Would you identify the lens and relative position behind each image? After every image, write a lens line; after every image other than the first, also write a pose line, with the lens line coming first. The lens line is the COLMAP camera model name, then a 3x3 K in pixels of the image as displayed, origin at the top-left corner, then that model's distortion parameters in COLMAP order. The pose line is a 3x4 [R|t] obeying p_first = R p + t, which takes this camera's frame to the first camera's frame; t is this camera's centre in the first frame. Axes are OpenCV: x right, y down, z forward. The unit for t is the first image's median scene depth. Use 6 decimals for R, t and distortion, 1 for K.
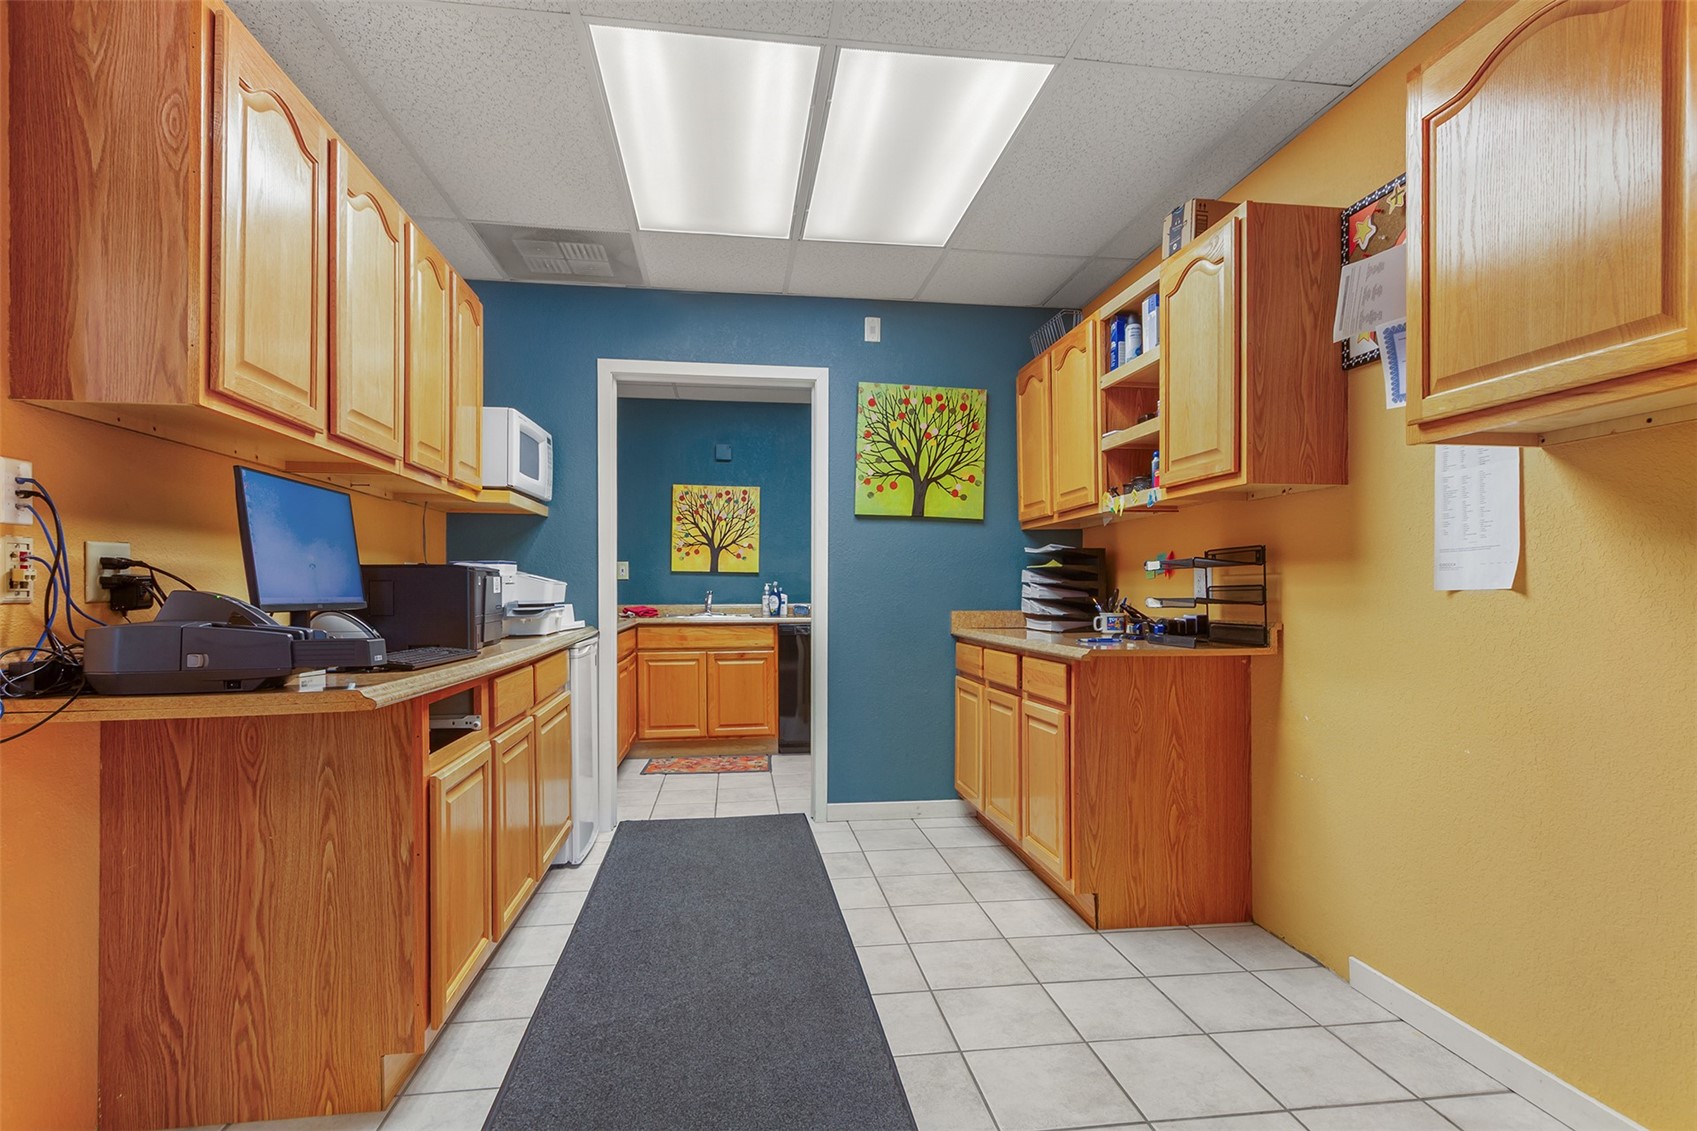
lens RADIAL K [[792.7, 0, 844.6], [0, 792.7, 580.8], [0, 0, 1]] dist [-0.000046, -0.000003]
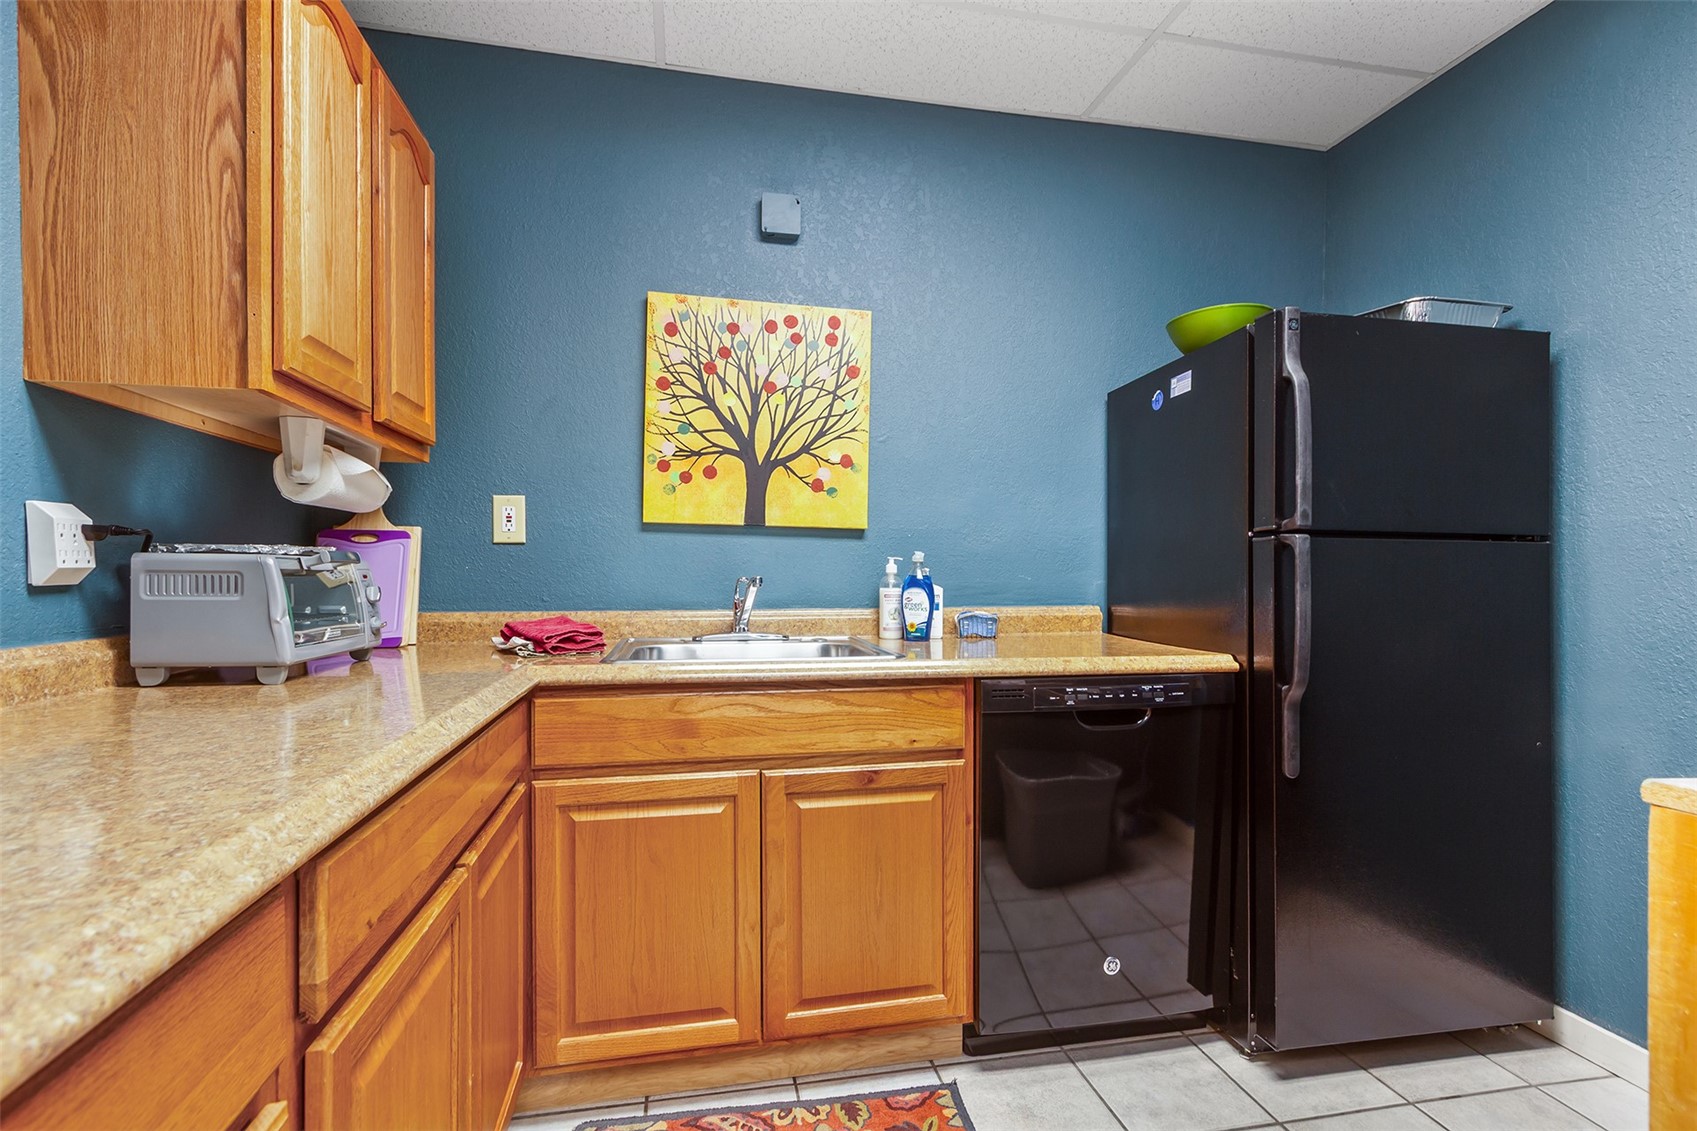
lens RADIAL K [[792.7, 0, 851.2], [0, 792.7, 569.0], [0, 0, 1]] dist [-0.000046, -0.000003]
pose [[0.998281, 0.006500, 0.058241, -0.140532], [-0.007144, 0.999915, 0.010862, 0.005433], [-0.058165, -0.011259, 0.998243, 0.613619]]
